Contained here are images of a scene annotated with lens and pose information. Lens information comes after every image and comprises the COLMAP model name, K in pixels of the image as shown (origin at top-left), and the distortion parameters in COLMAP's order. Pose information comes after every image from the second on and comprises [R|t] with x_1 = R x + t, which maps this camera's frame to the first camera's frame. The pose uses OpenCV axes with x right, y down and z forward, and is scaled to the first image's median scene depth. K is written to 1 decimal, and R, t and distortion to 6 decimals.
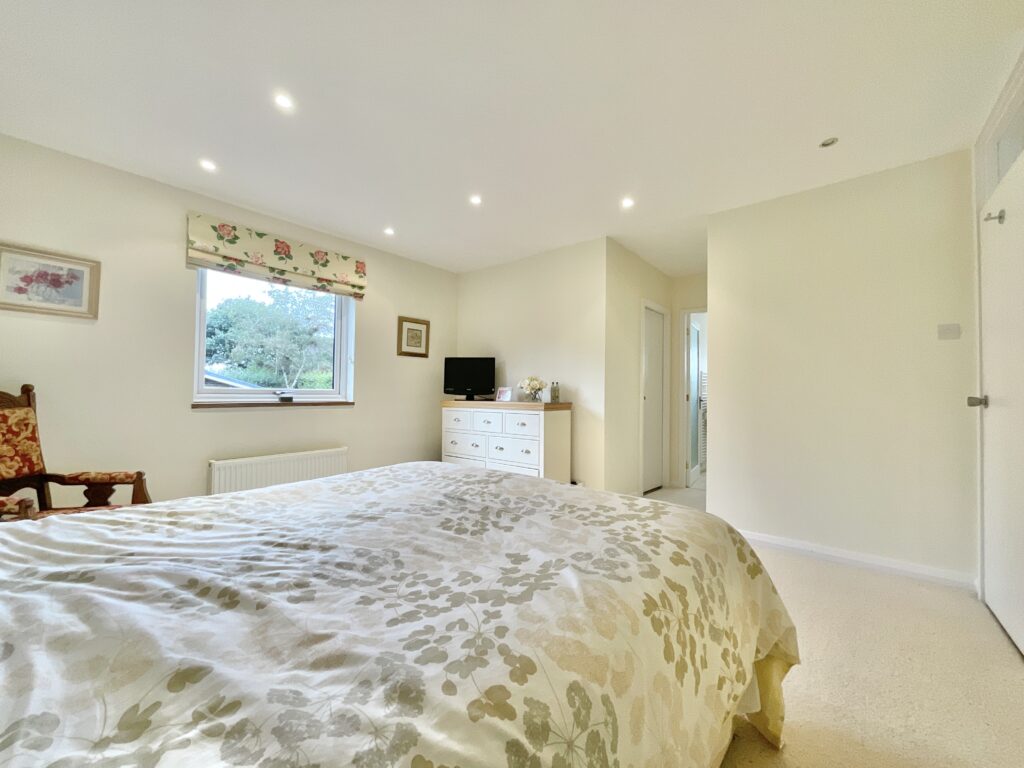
lens RADIAL K [[417.3, 0, 509.7], [0, 417.3, 381.5], [0, 0, 1]] dist [0.000678, 0.000262]
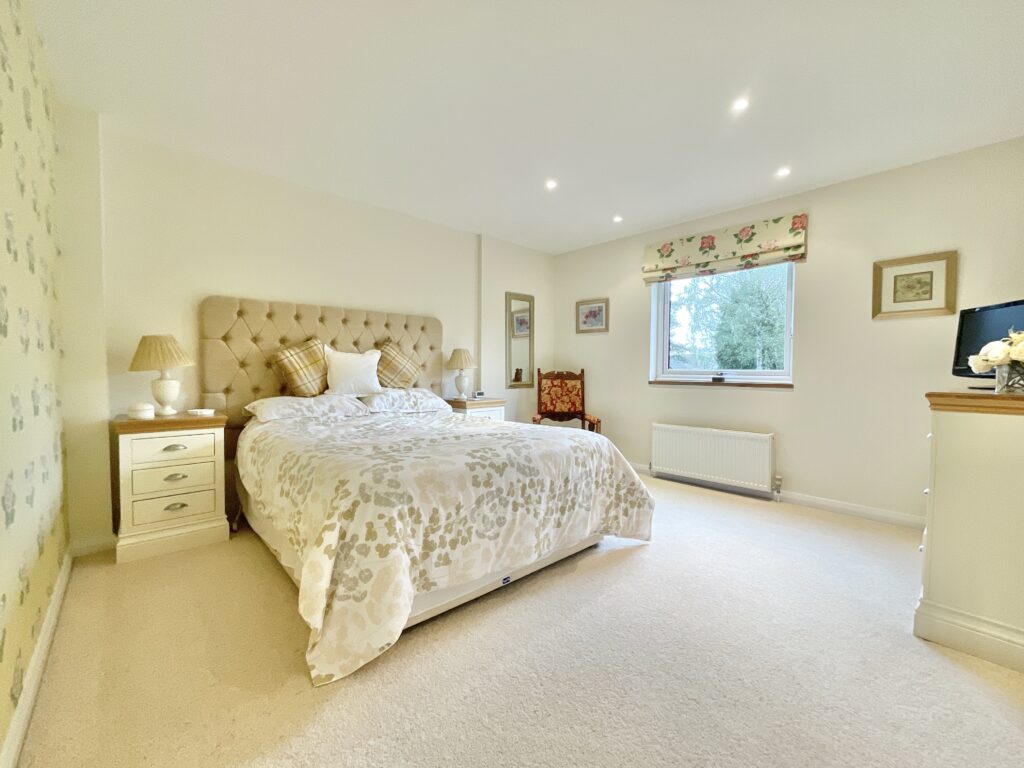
lens RADIAL K [[417.3, 0, 509.7], [0, 417.3, 381.5], [0, 0, 1]] dist [0.000678, 0.000262]
pose [[-0.117373, 0.017158, -0.992940, 0.620404], [0.020369, 0.999682, 0.014866, 0.021568], [0.992879, -0.018480, -0.117685, 0.603845]]
